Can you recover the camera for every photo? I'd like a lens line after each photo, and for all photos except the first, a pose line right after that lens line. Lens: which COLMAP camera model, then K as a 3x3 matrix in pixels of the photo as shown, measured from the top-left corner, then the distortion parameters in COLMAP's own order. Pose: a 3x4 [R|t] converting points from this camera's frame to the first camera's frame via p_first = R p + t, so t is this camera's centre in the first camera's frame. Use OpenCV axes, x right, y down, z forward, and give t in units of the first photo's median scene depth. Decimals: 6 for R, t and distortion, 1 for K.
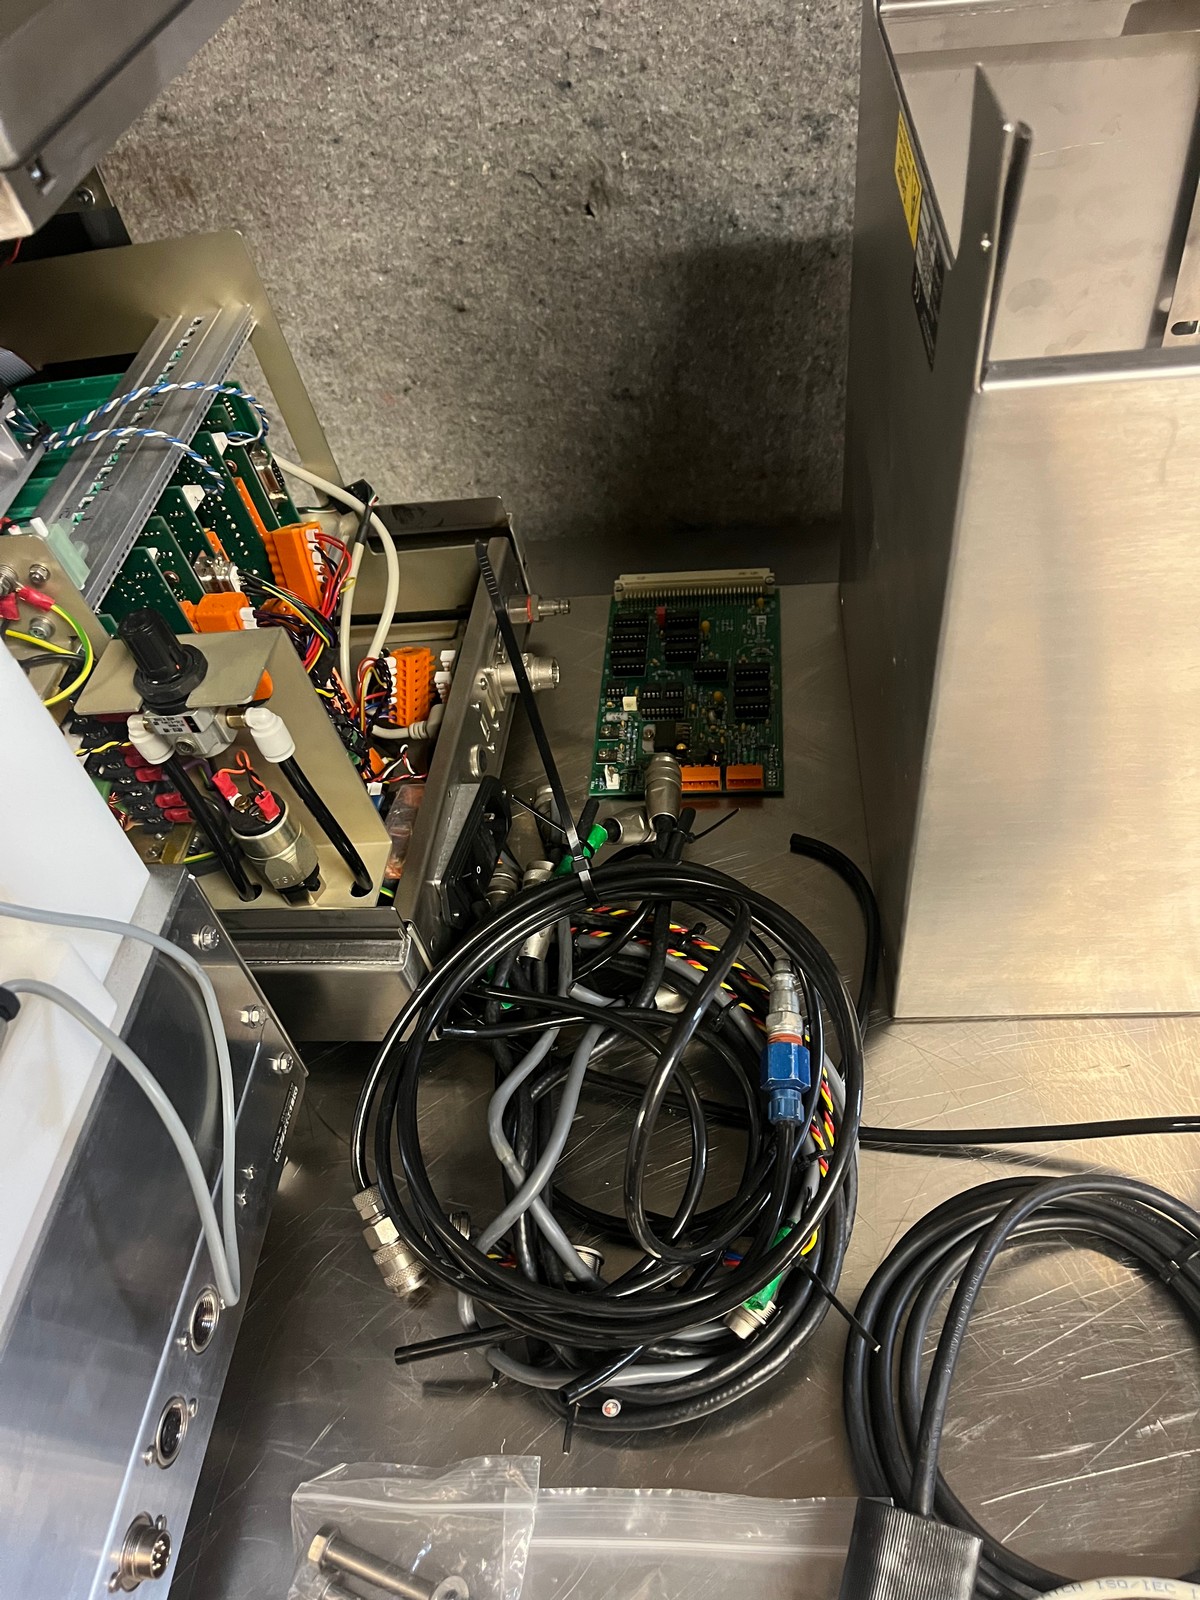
lens RADIAL K [[1221.9, 0, 617.0], [0, 1221.9, 794.8], [0, 0, 1]] dist [0.072682, -0.122049]
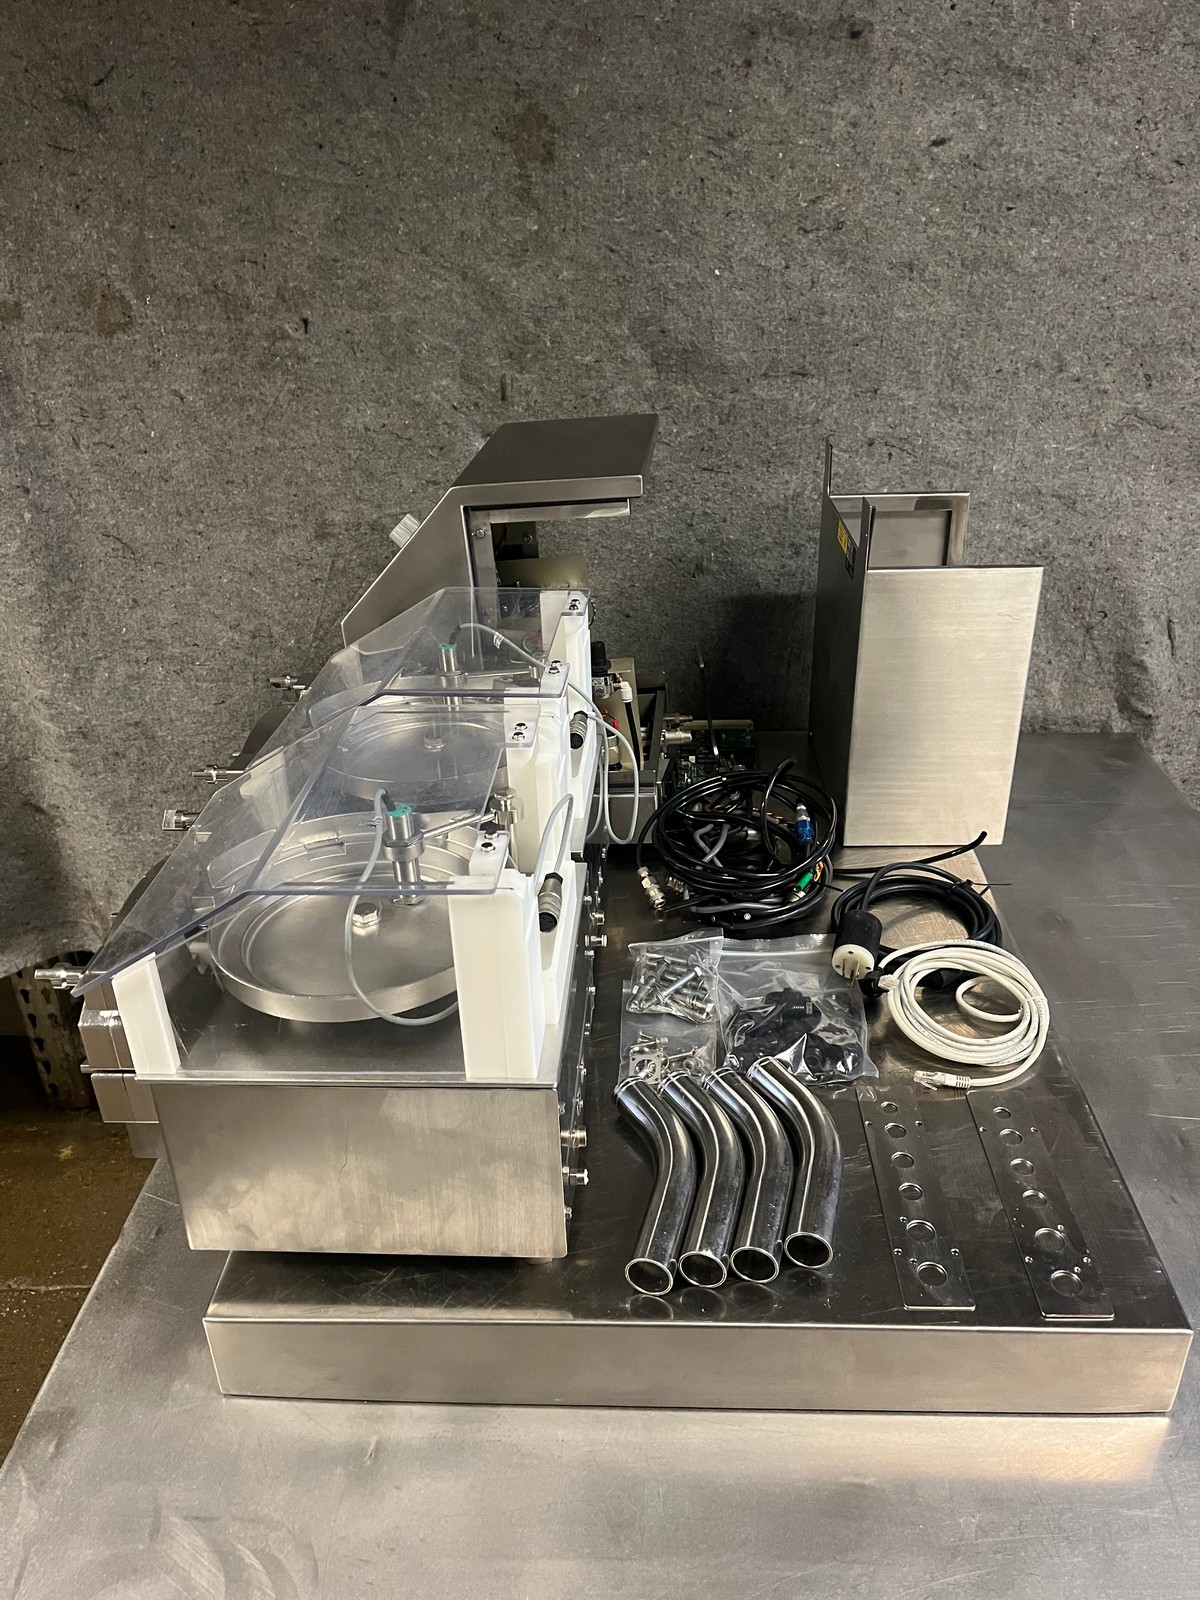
lens RADIAL K [[1230.9, 0, 600.0], [0, 1230.9, 800.0], [0, 0, 1]] dist [0.008324, 0.002924]
pose [[0.996591, 0.065732, 0.049848, -0.286564], [-0.043005, 0.929601, -0.366049, 0.755487], [-0.070400, 0.362658, 0.929260, -0.951193]]
